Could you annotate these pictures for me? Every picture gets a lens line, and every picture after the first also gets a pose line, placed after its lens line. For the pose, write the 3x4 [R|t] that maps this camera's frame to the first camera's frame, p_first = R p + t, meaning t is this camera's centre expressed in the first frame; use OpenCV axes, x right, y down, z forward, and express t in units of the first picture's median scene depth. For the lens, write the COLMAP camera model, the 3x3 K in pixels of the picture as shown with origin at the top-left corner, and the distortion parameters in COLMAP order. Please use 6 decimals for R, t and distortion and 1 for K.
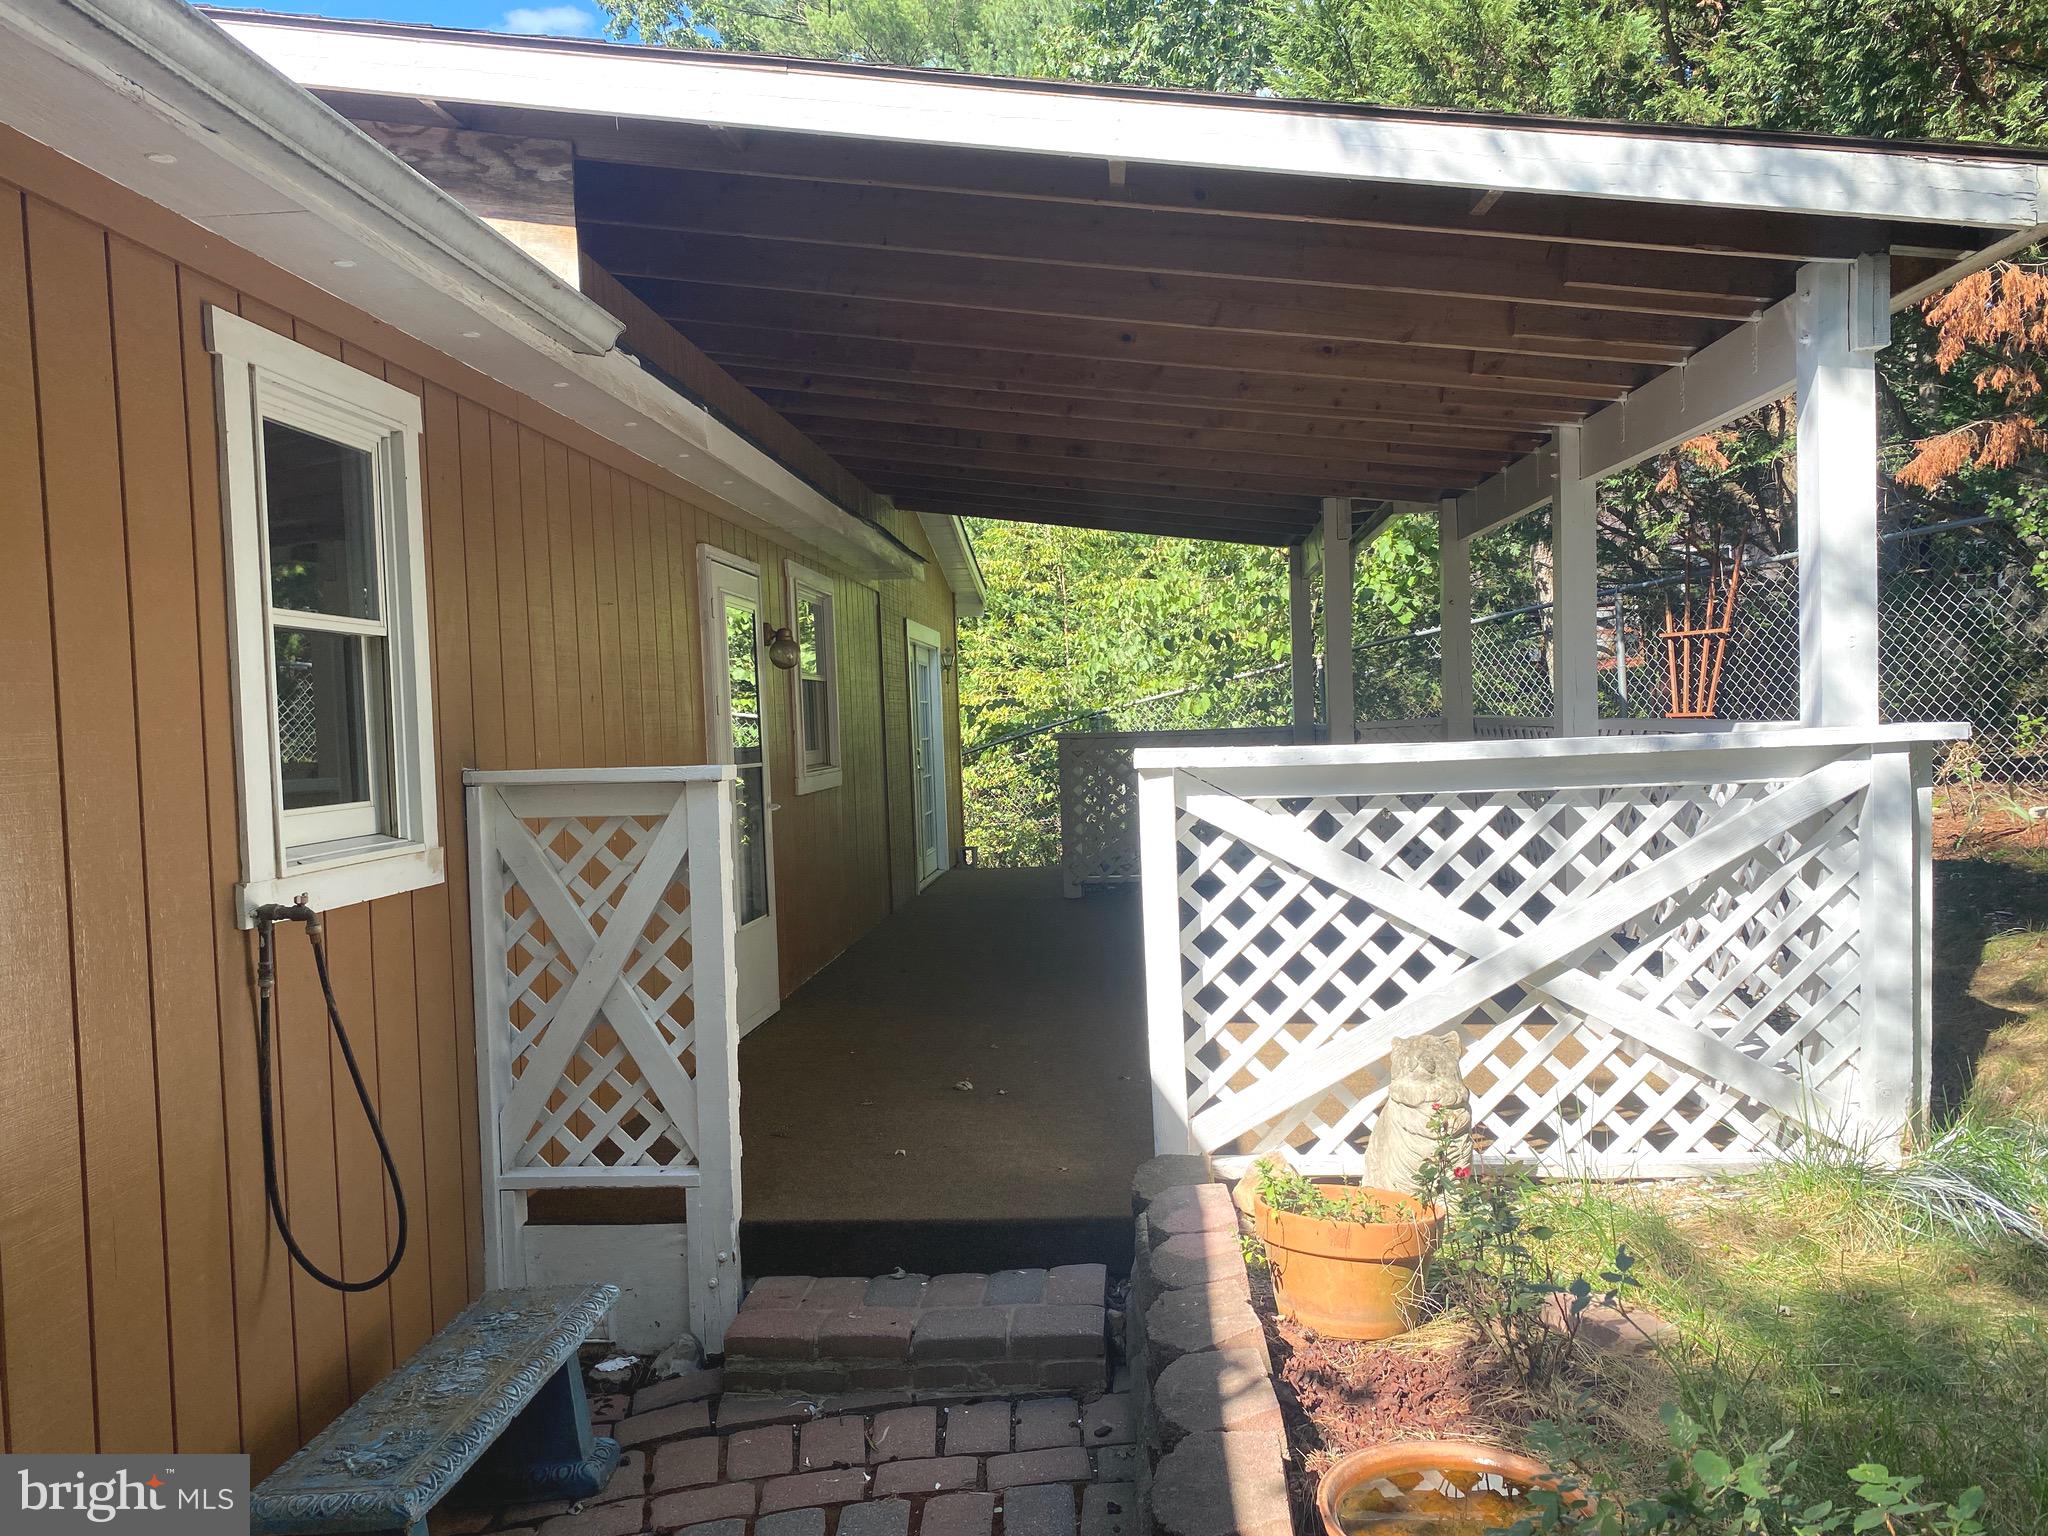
lens RADIAL K [[1555.6, 0, 1024.0], [0, 1555.6, 768.0], [0, 0, 1]] dist [0.103863, -0.139465]
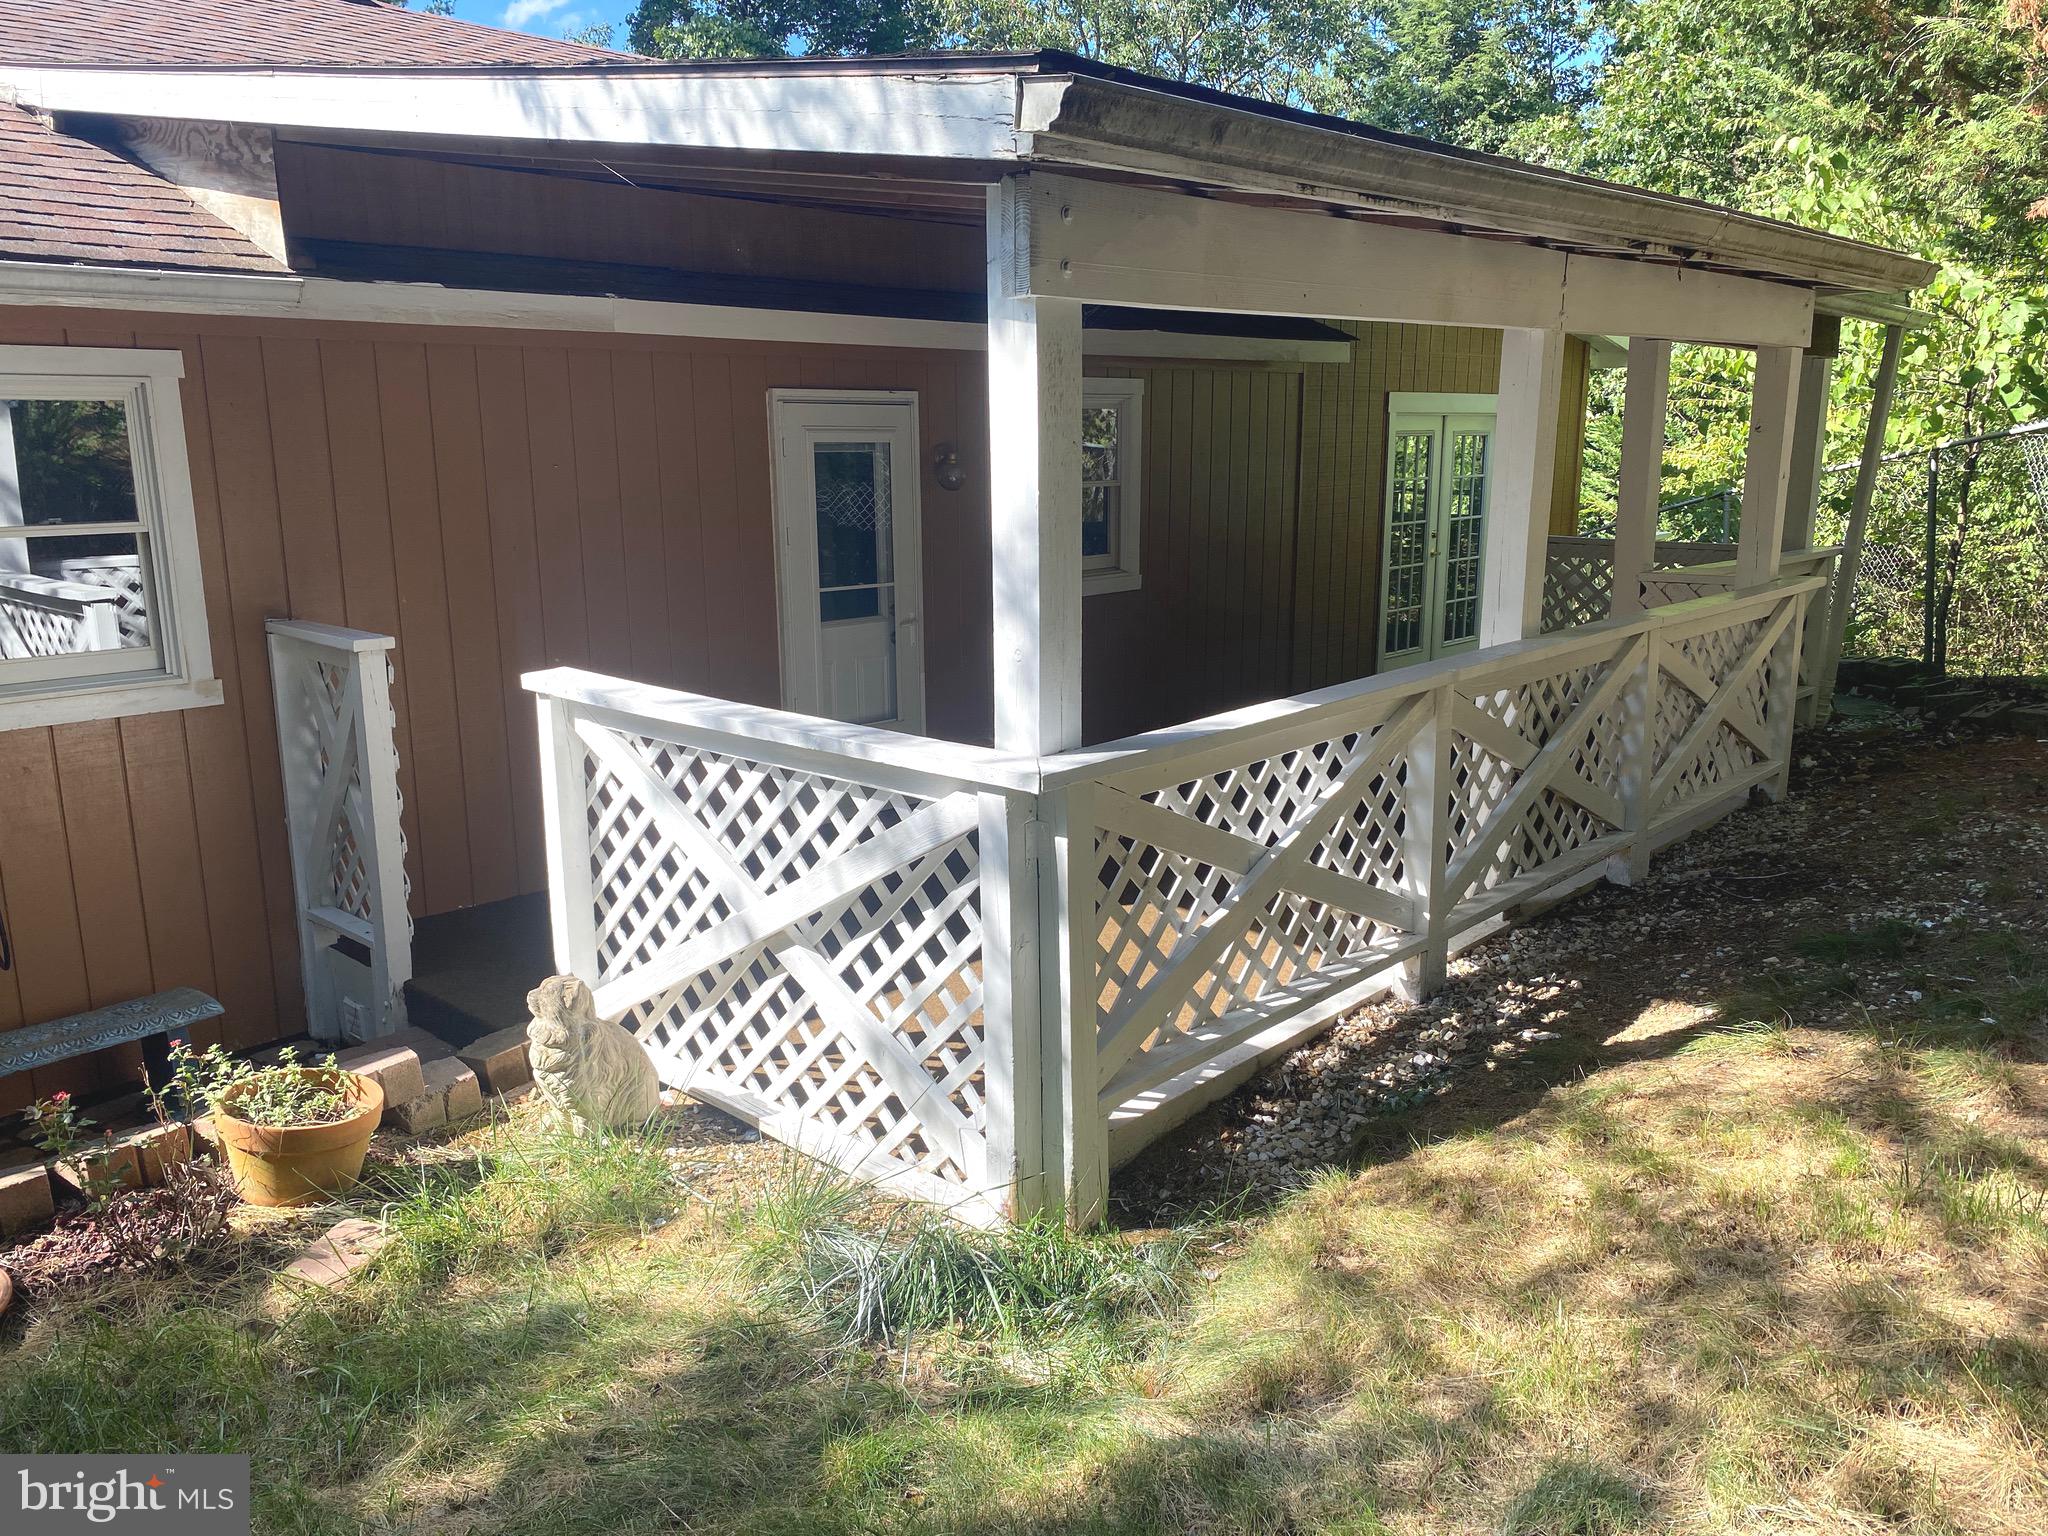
lens RADIAL K [[1555.6, 0, 1024.0], [0, 1555.6, 768.0], [0, 0, 1]] dist [0.103863, -0.139465]
pose [[0.778629, 0.162279, -0.606137, 1.029601], [-0.036591, 0.976078, 0.214318, -0.195493], [0.626417, -0.144695, 0.765941, 0.344025]]
